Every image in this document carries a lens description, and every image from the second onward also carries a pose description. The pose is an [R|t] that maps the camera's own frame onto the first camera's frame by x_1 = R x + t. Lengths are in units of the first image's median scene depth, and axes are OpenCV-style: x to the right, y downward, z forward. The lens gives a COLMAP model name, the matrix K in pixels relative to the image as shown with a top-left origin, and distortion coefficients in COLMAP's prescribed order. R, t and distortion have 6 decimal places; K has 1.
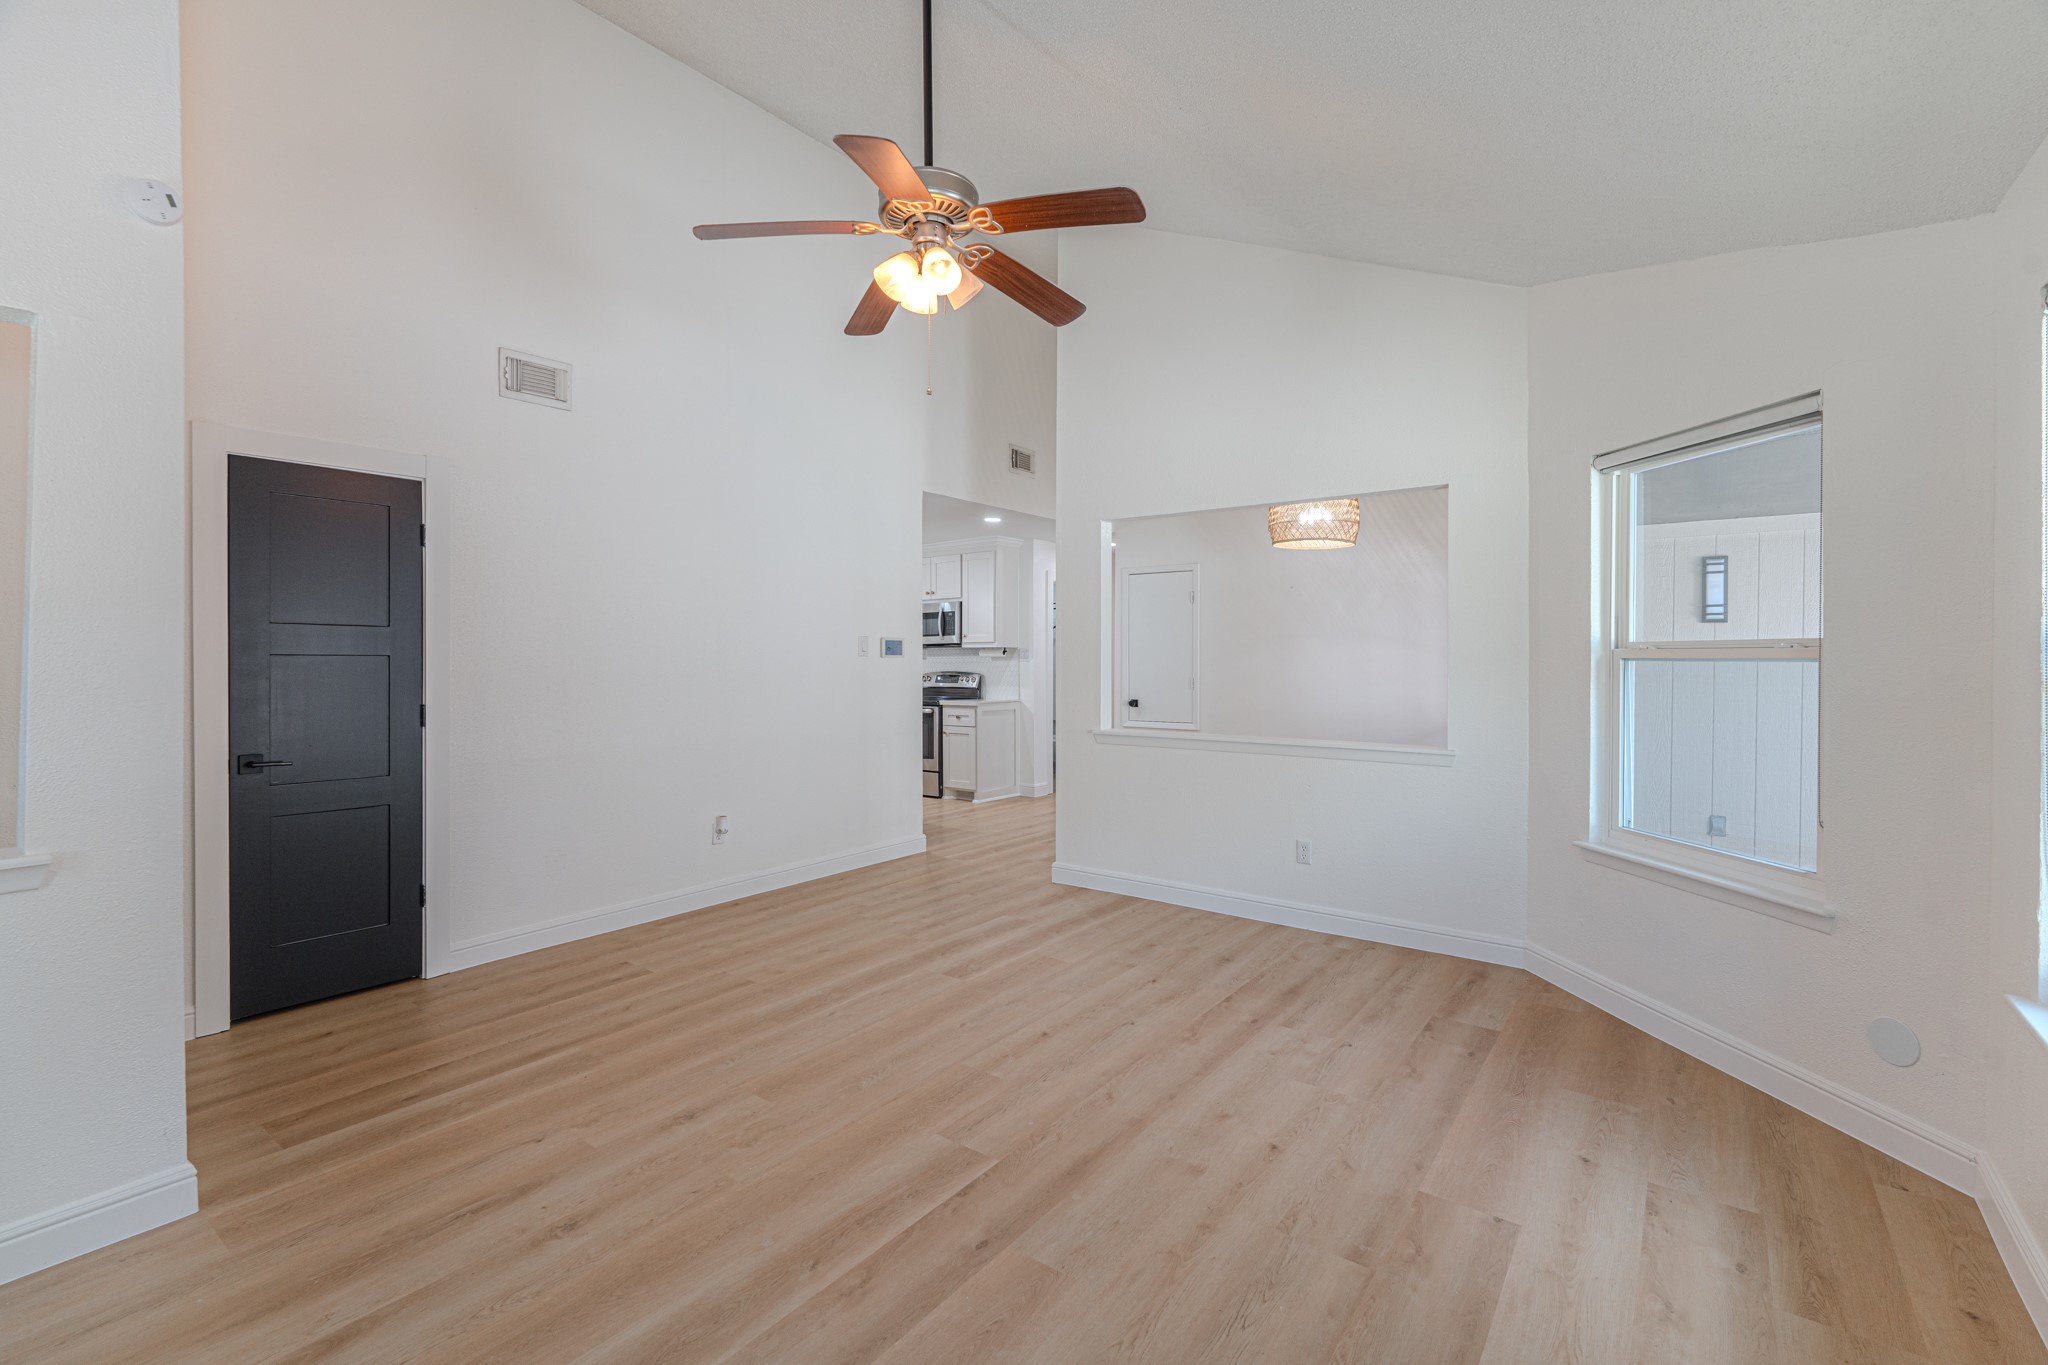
lens RADIAL K [[928.2, 0, 1021.7], [0, 928.2, 671.0], [0, 0, 1]] dist [0.001279, -0.000023]
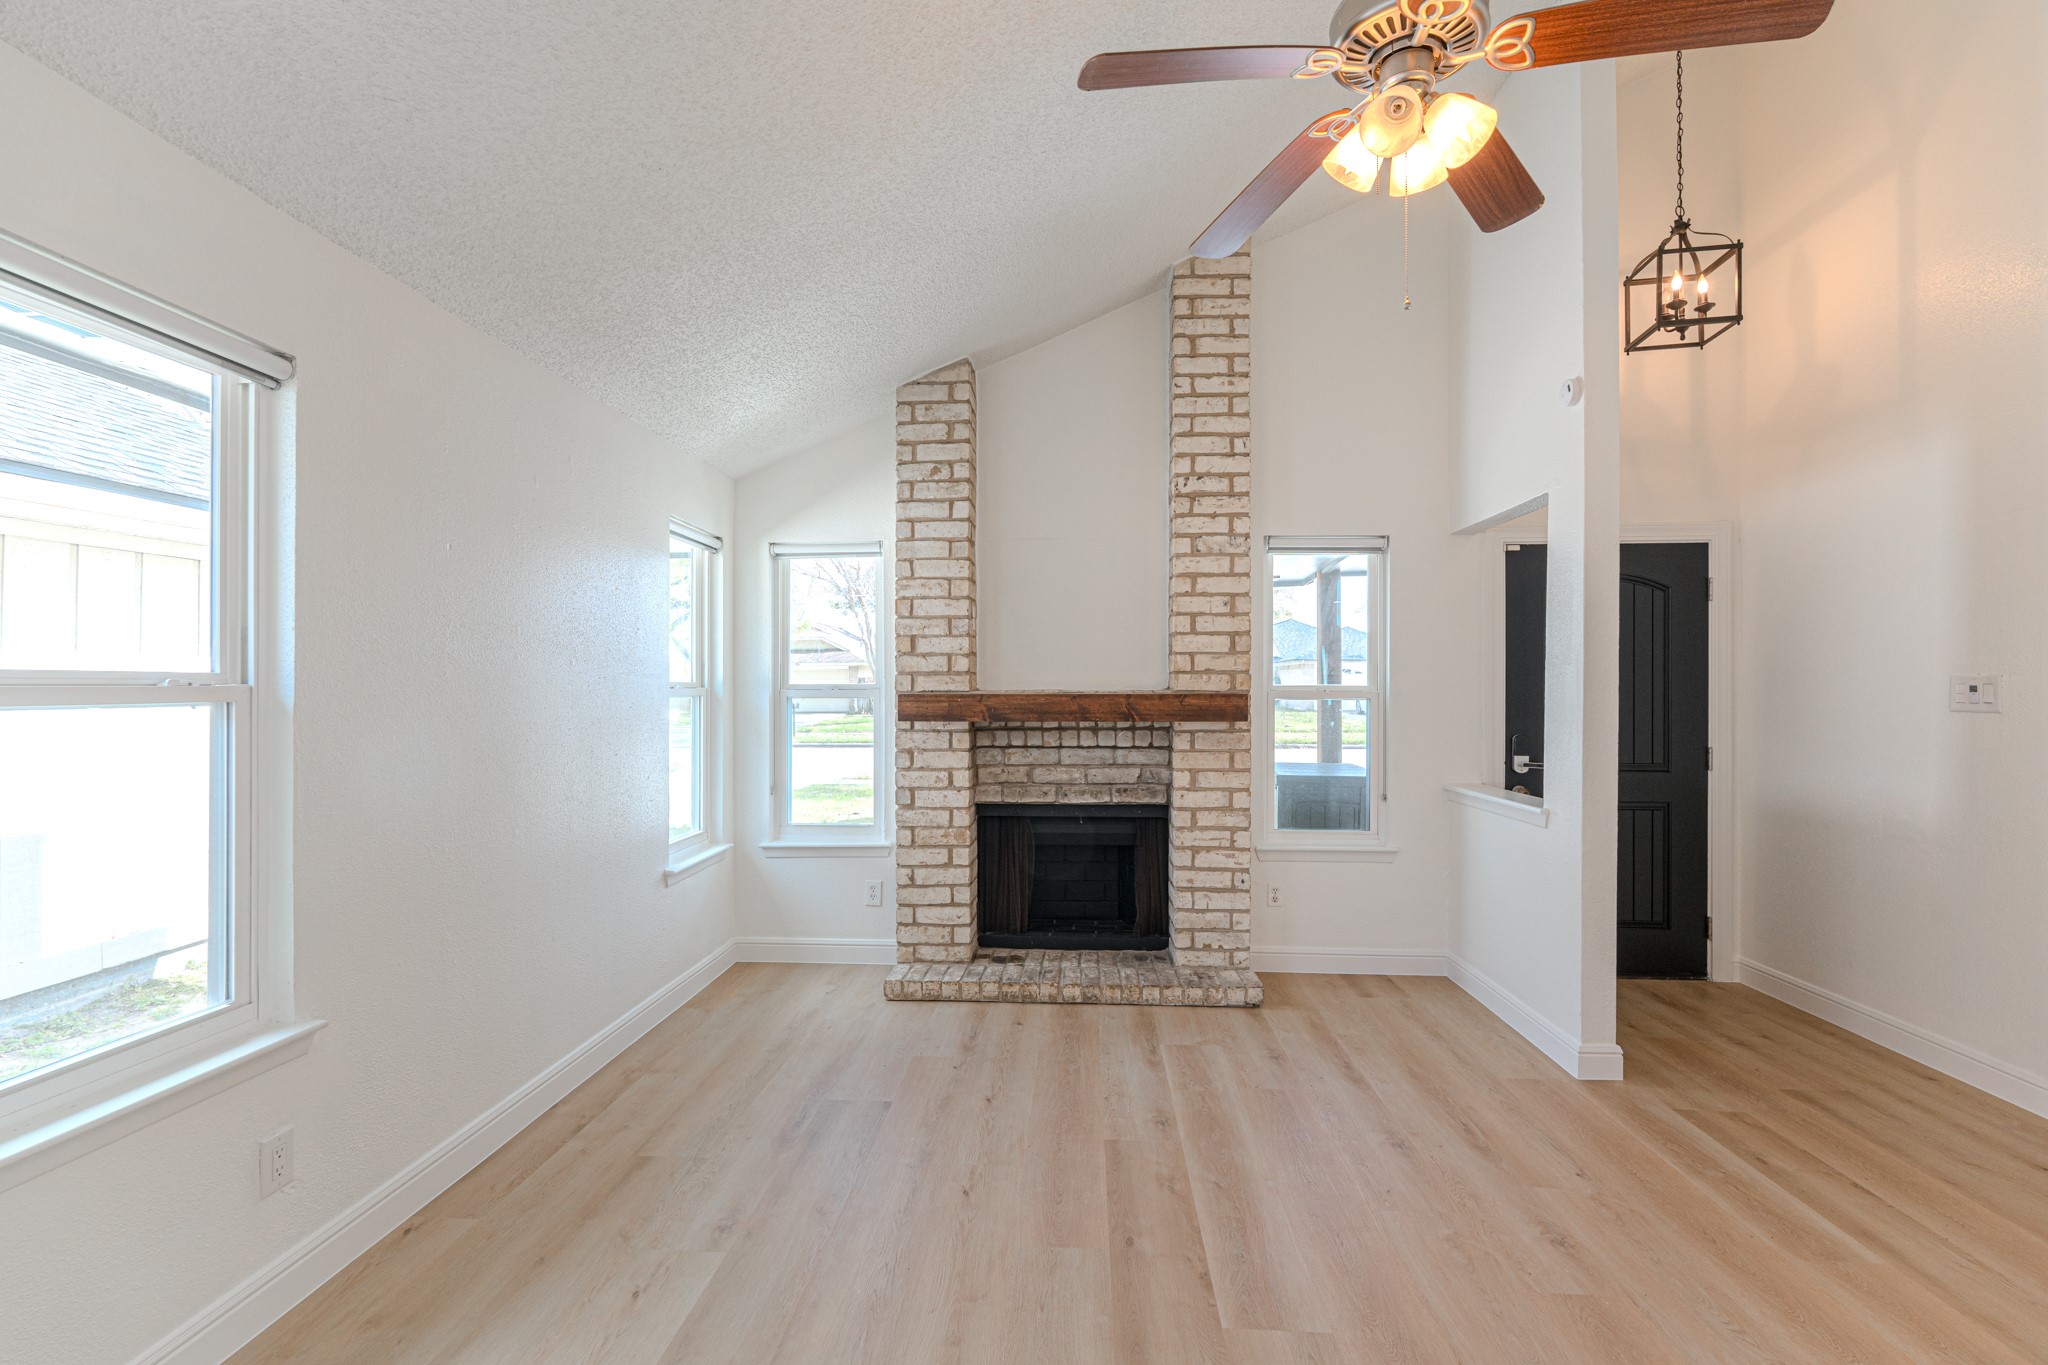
lens RADIAL K [[928.2, 0, 1020.7], [0, 928.2, 684.0], [0, 0, 1]] dist [0.001279, -0.000023]
pose [[-0.845960, -0.002167, -0.533243, 0.632403], [-0.007498, 0.999941, 0.007832, -0.035741], [0.533194, 0.010624, -0.845926, 1.814638]]
